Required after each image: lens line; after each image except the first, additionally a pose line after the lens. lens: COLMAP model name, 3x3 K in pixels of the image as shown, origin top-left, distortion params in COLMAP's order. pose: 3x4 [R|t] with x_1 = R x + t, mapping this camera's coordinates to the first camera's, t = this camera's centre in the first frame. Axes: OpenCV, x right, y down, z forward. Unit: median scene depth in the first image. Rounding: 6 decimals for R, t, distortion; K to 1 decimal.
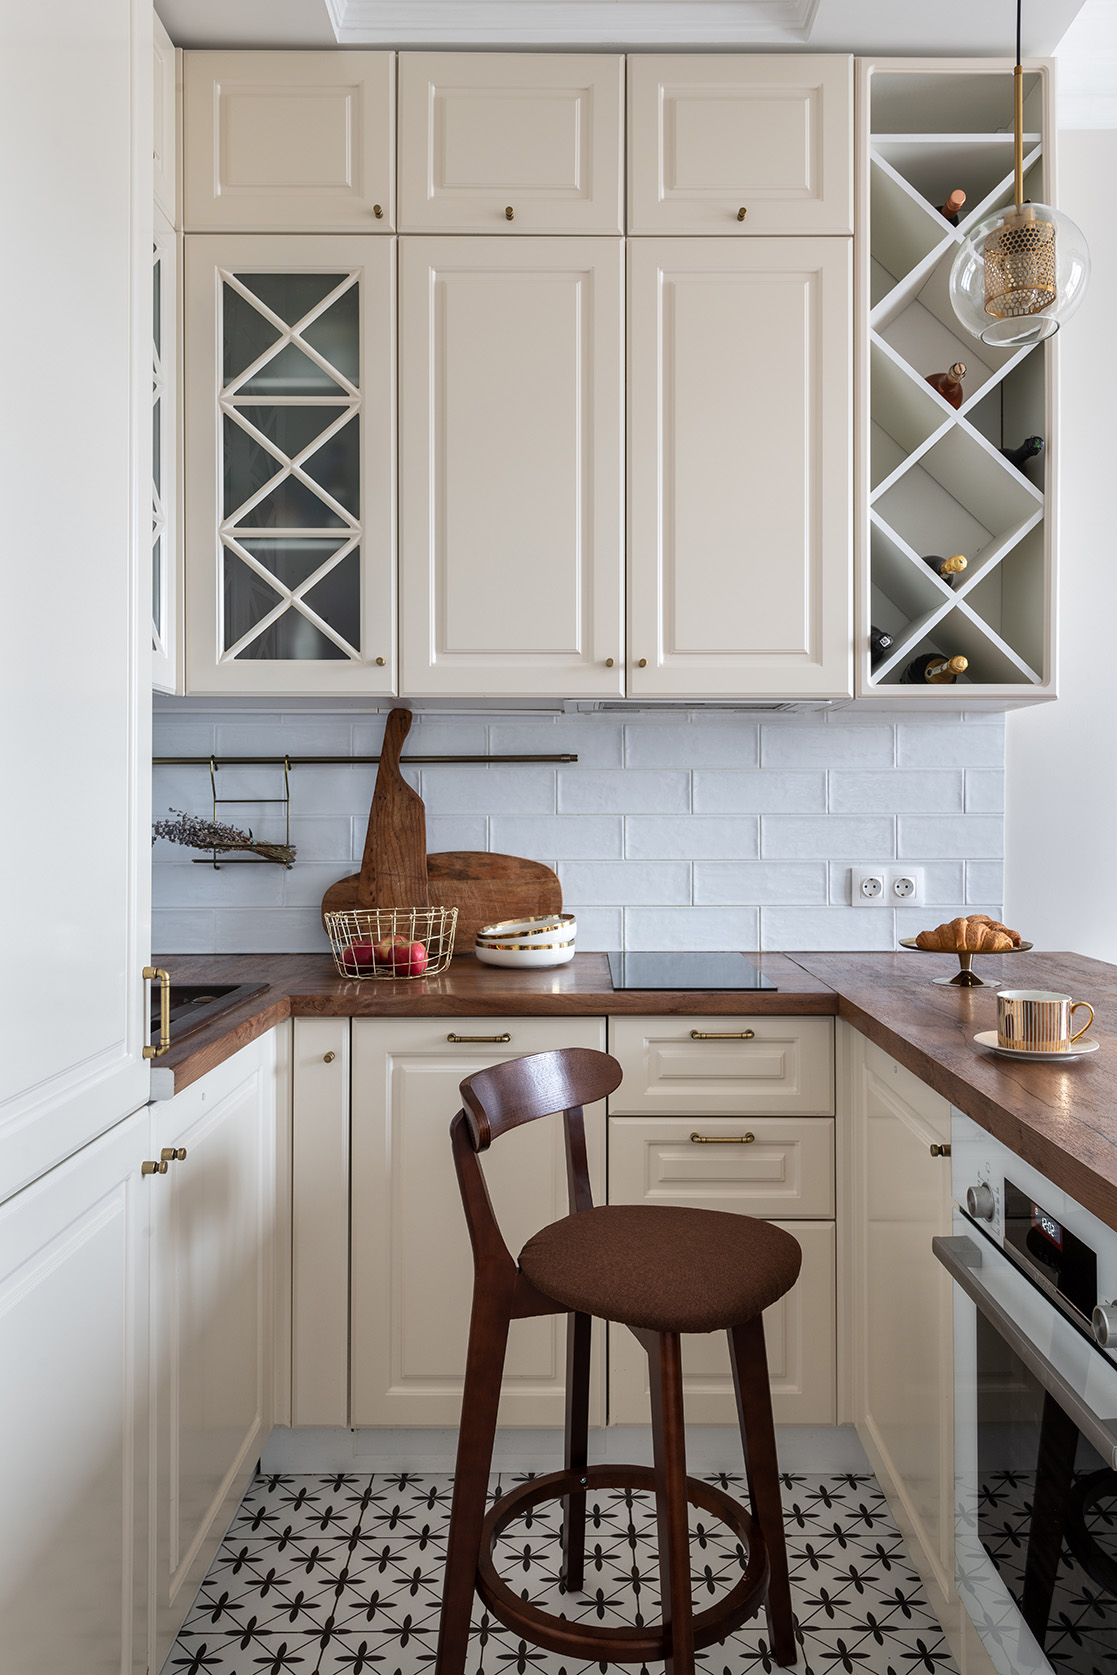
lens RADIAL K [[1302.4, 0, 591.1], [0, 1302.4, 795.7], [0, 0, 1]] dist [0.004149, -0.016171]
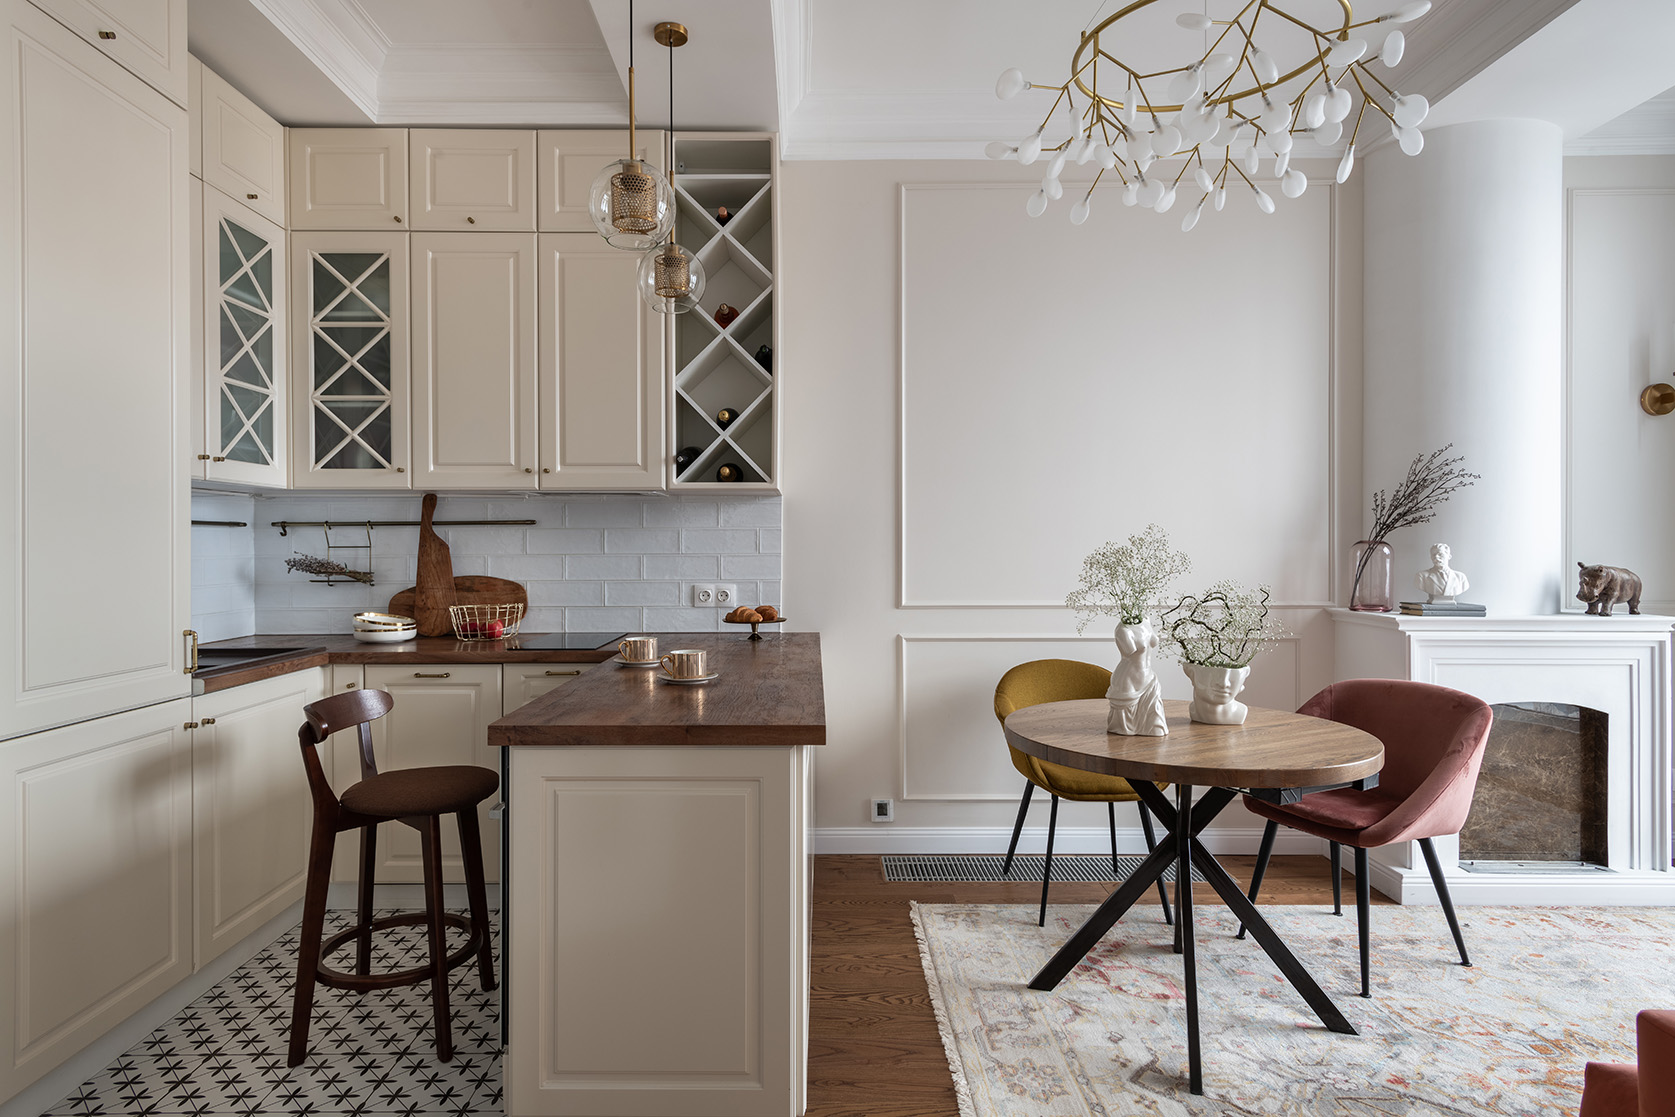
lens RADIAL K [[964.5, 0, 839.5], [0, 964.5, 552.4], [0, 0, 1]] dist [-0.000239, 0.000105]
pose [[0.999981, -0.000067, 0.006168, 0.432552], [-0.000030, 0.999877, 0.015681, -0.009783], [-0.006168, -0.015681, 0.999858, -0.336634]]
